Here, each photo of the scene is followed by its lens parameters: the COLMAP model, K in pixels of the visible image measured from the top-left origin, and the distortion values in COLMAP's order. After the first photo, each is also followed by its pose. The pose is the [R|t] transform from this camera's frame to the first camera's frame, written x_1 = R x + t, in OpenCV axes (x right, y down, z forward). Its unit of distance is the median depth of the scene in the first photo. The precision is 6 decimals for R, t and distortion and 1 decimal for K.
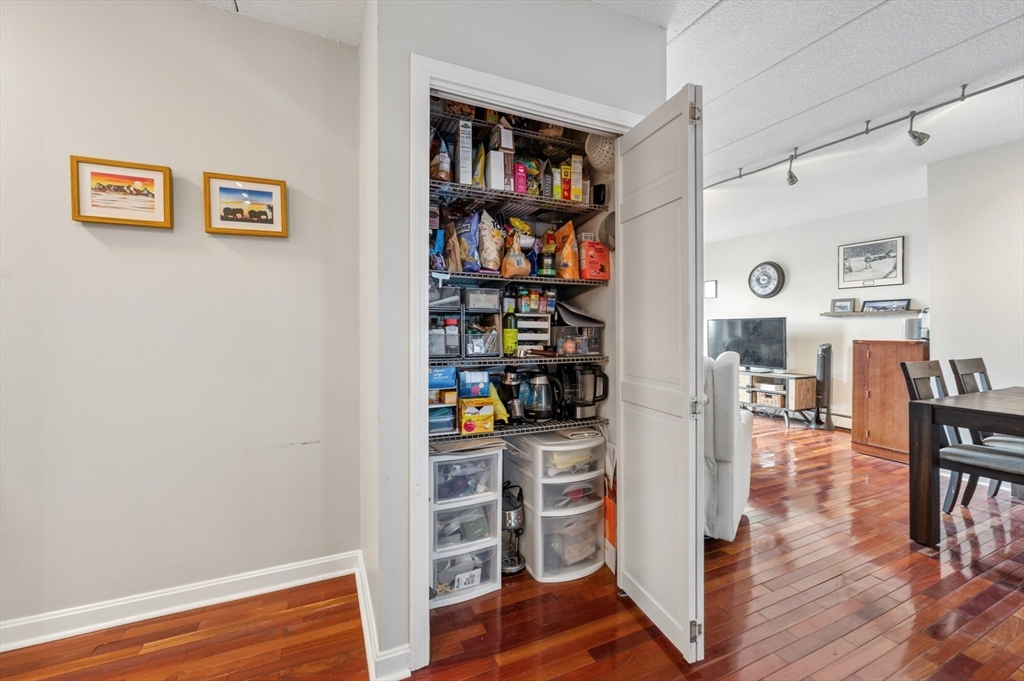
lens RADIAL K [[412.5, 0, 516.8], [0, 412.5, 332.3], [0, 0, 1]] dist [0.000003, 0.000209]
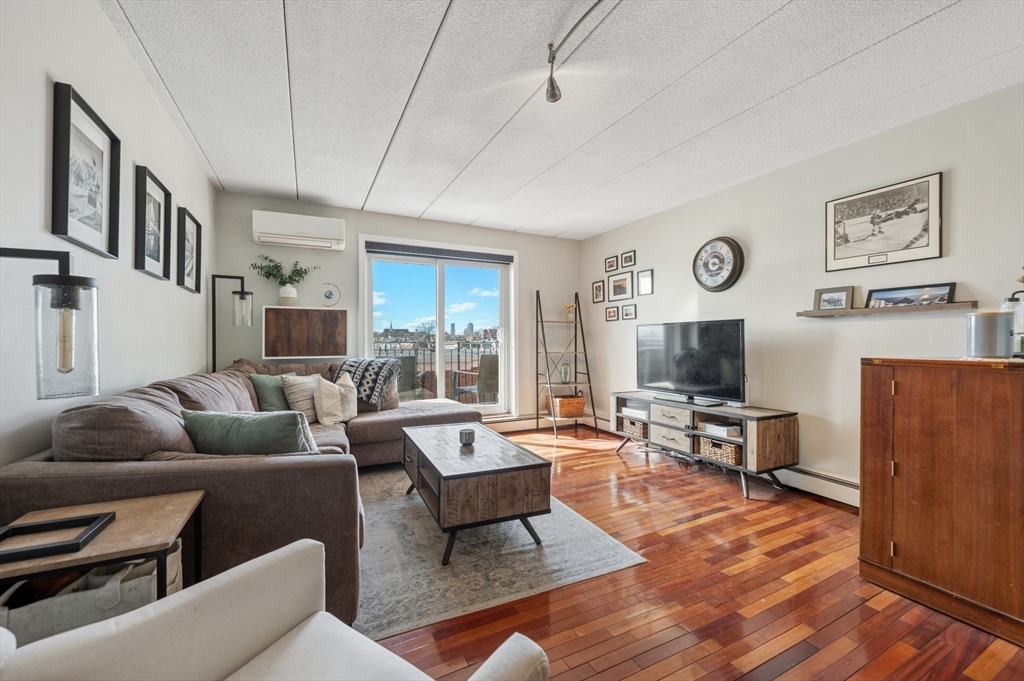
lens RADIAL K [[412.5, 0, 510.0], [0, 412.5, 341.8], [0, 0, 1]] dist [0.000003, 0.000209]
pose [[0.999656, -0.002907, 0.026078, 0.296524], [0.002995, 0.999990, -0.003346, -0.000744], [-0.026068, 0.003423, 0.999654, 0.403690]]
